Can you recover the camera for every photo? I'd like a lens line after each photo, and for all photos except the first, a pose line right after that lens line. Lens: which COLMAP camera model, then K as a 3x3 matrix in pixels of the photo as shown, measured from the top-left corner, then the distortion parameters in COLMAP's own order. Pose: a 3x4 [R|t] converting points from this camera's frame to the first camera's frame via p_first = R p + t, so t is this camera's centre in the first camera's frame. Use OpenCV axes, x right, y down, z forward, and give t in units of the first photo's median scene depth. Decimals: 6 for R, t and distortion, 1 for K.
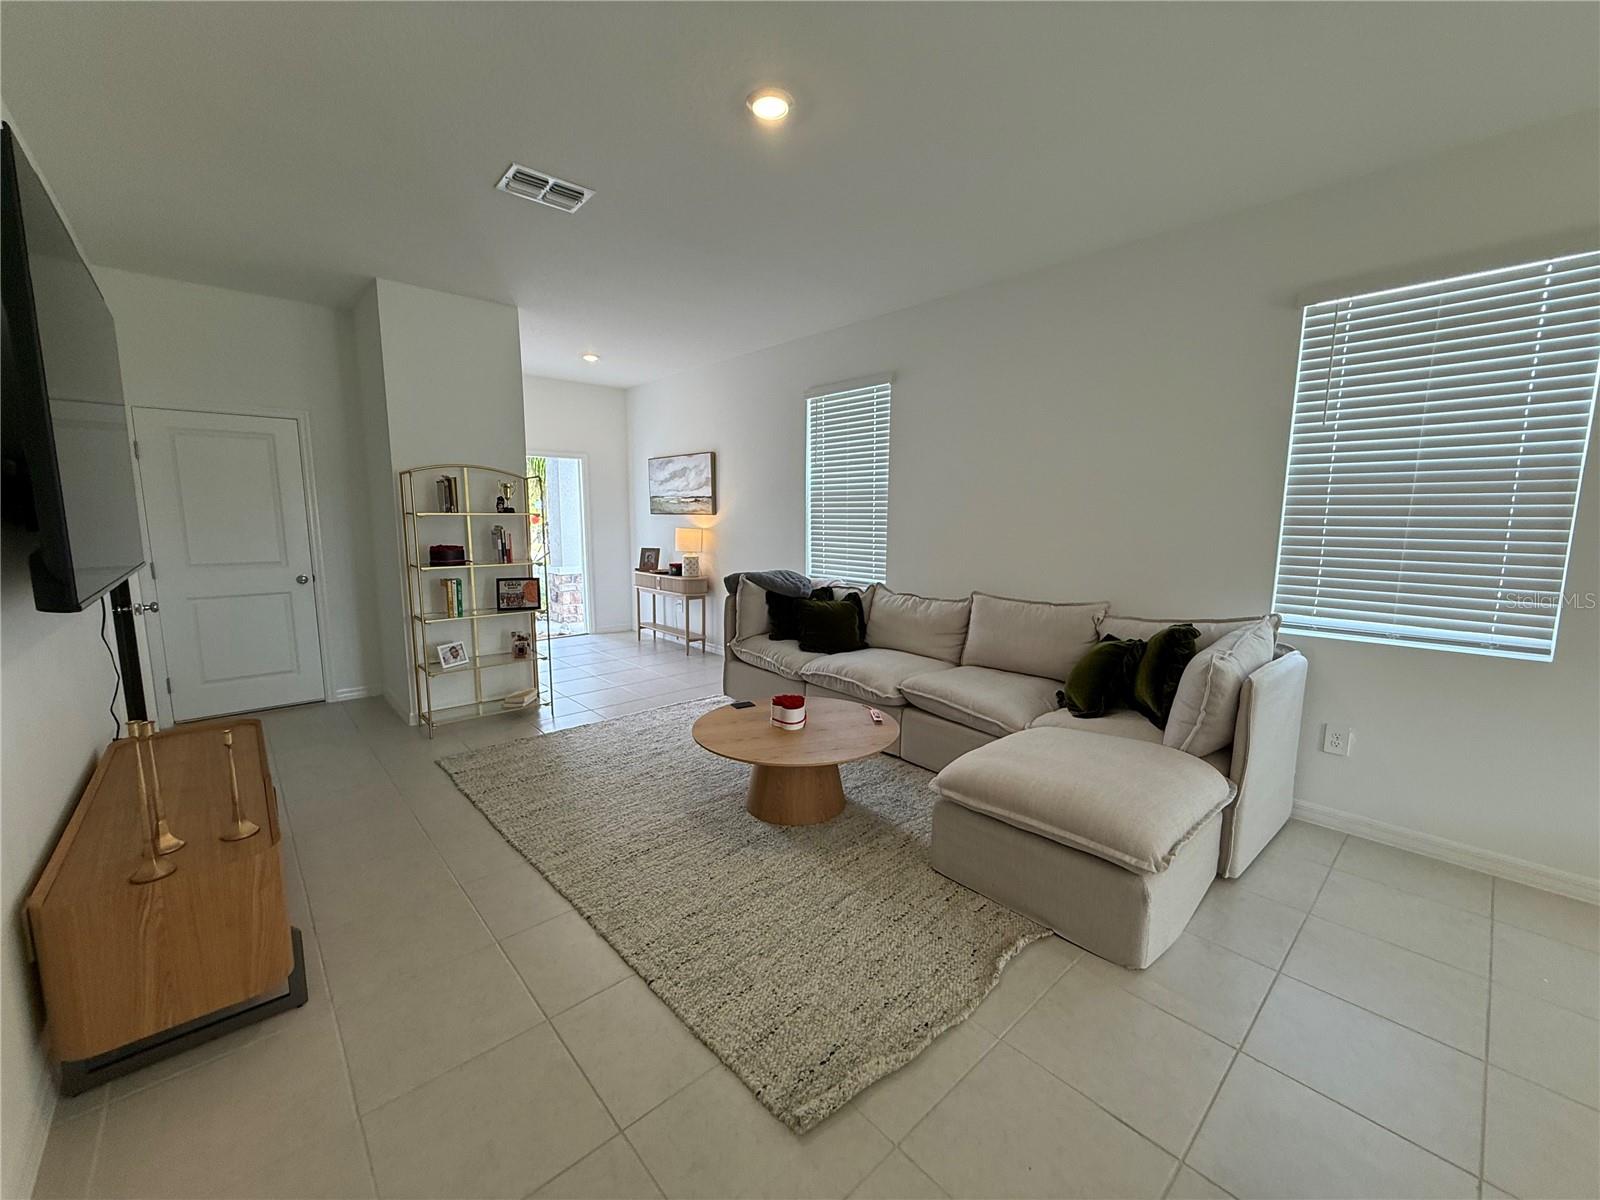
lens RADIAL K [[636.1, 0, 798.6], [0, 636.1, 600.8], [0, 0, 1]] dist [0.002234, -0.000324]
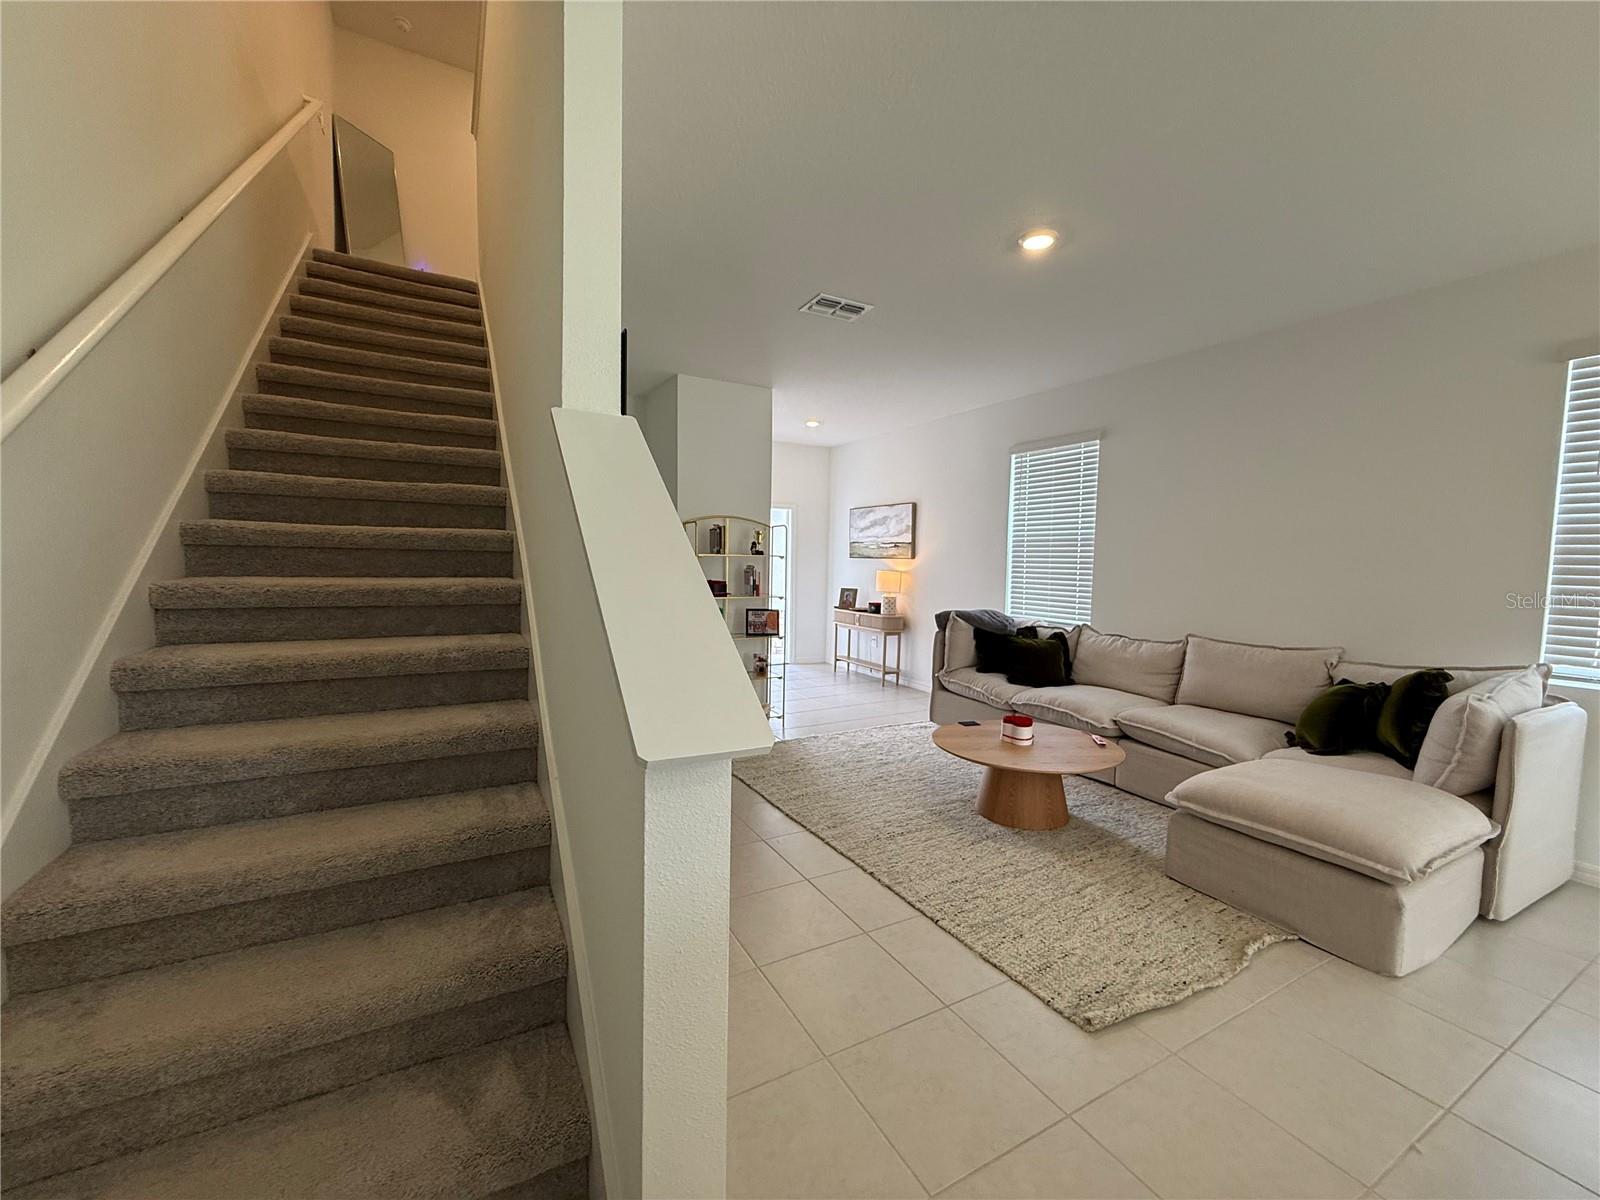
lens RADIAL K [[636.1, 0, 799.6], [0, 636.1, 601.9], [0, 0, 1]] dist [0.002234, -0.000324]
pose [[0.973102, 0.027656, -0.228710, -0.142380], [-0.043487, 0.996972, -0.064467, 0.036404], [0.226234, 0.072678, 0.971358, -0.214529]]
